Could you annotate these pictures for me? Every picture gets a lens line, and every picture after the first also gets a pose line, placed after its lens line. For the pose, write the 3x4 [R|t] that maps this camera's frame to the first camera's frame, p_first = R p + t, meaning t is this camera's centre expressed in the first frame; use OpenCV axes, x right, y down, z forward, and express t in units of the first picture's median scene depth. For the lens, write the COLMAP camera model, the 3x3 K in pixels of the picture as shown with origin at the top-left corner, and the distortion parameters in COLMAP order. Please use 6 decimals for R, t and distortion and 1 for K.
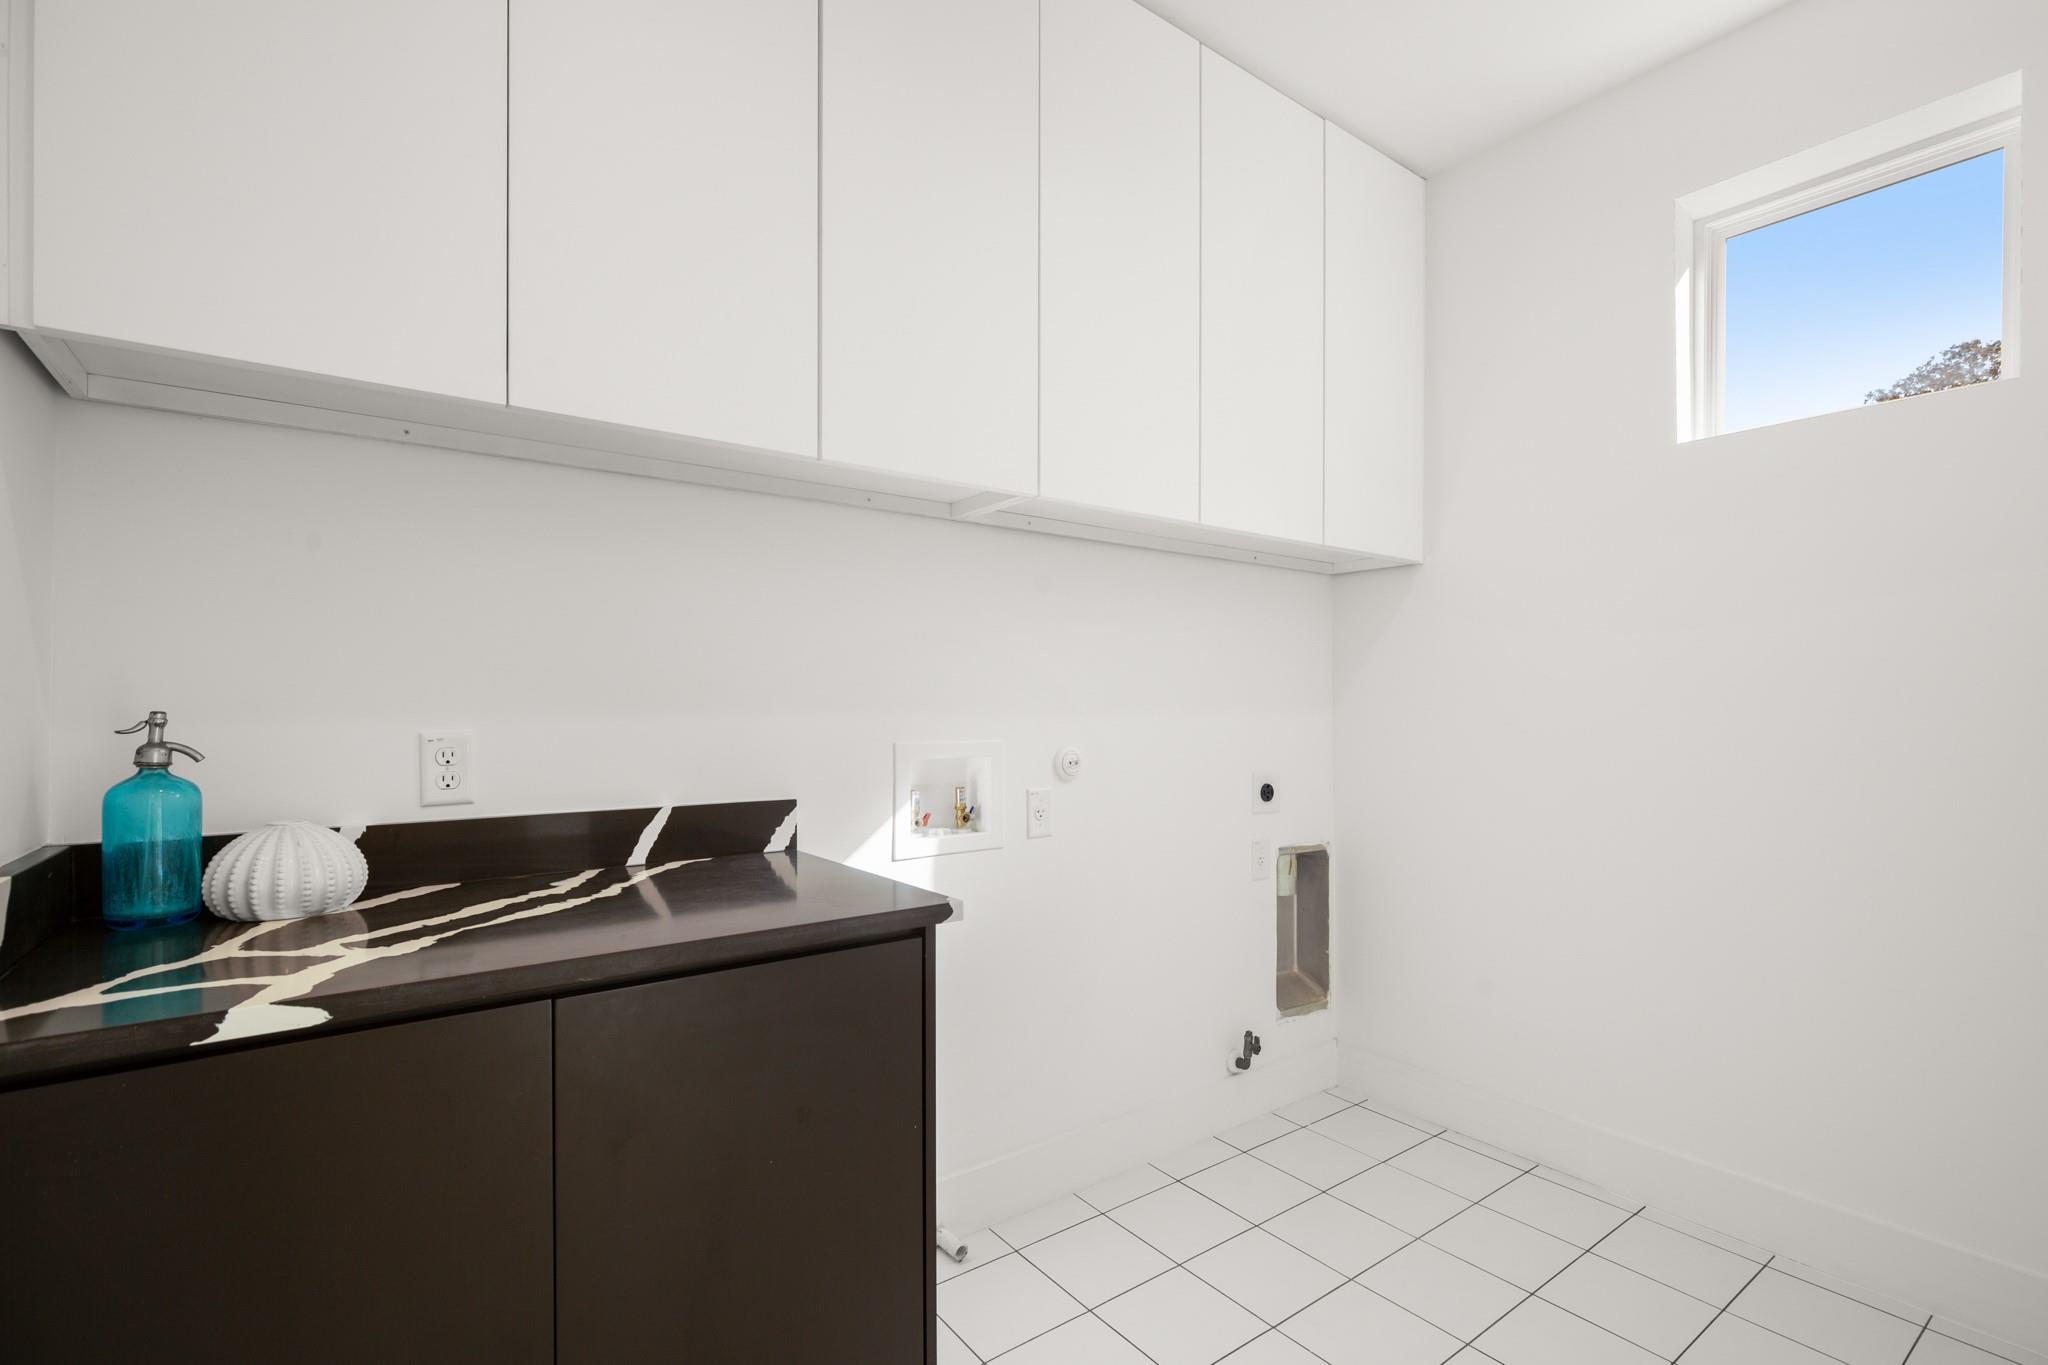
lens RADIAL K [[933.1, 0, 1029.9], [0, 933.1, 692.8], [0, 0, 1]] dist [0.006606, -0.002893]
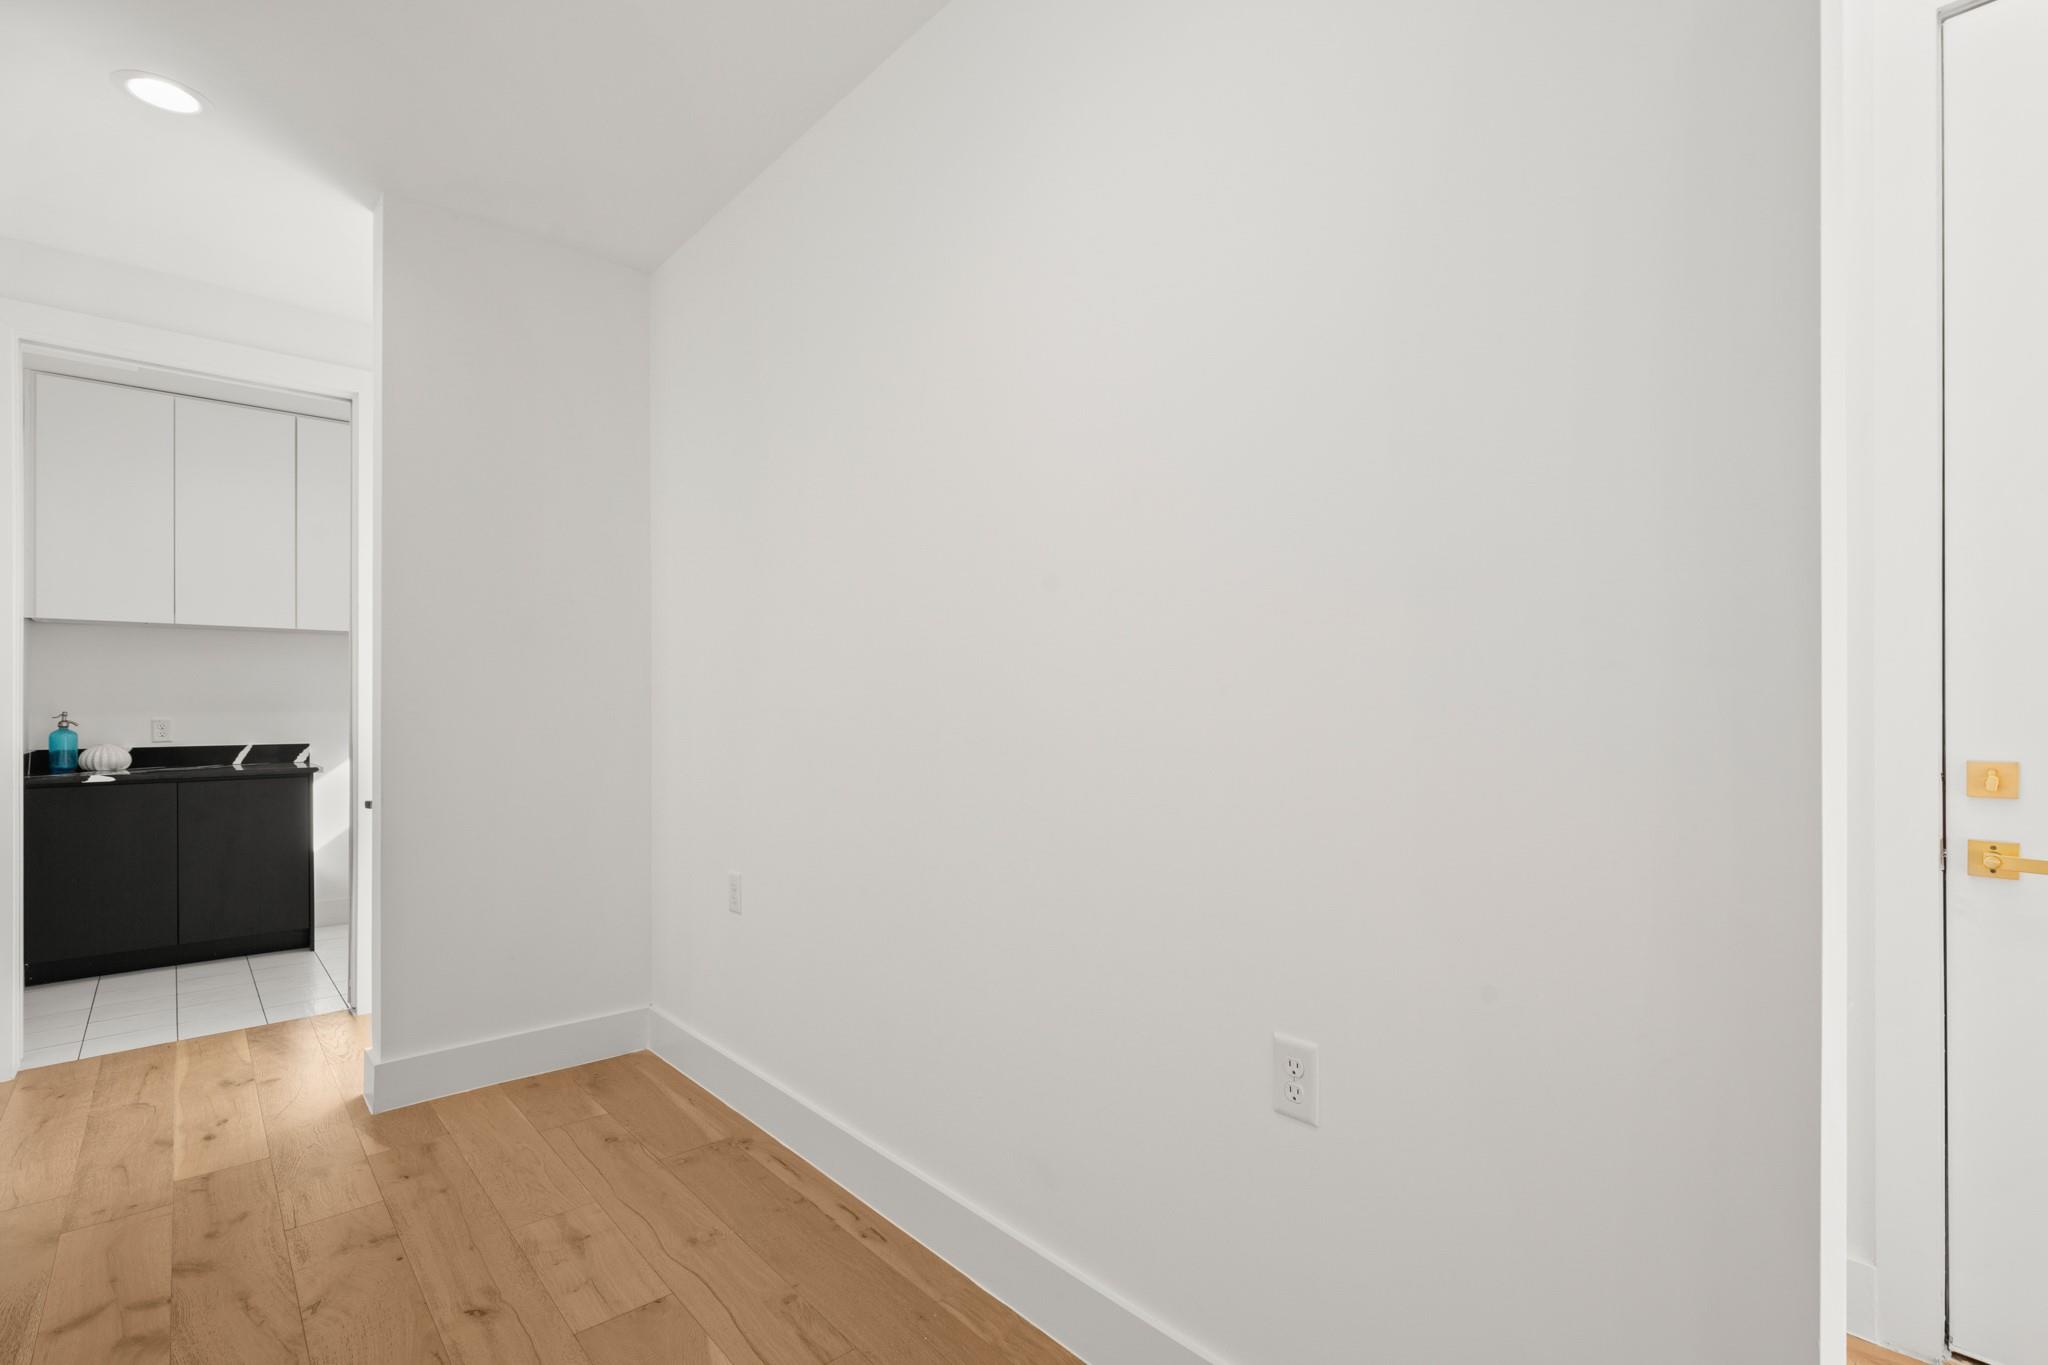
lens RADIAL K [[933.1, 0, 1016.8], [0, 933.1, 691.7], [0, 0, 1]] dist [0.006606, -0.002893]
pose [[0.995601, -0.002088, 0.093673, 2.184384], [0.002412, 0.999991, -0.003351, -0.033396], [-0.093666, 0.003563, 0.995597, -2.695688]]
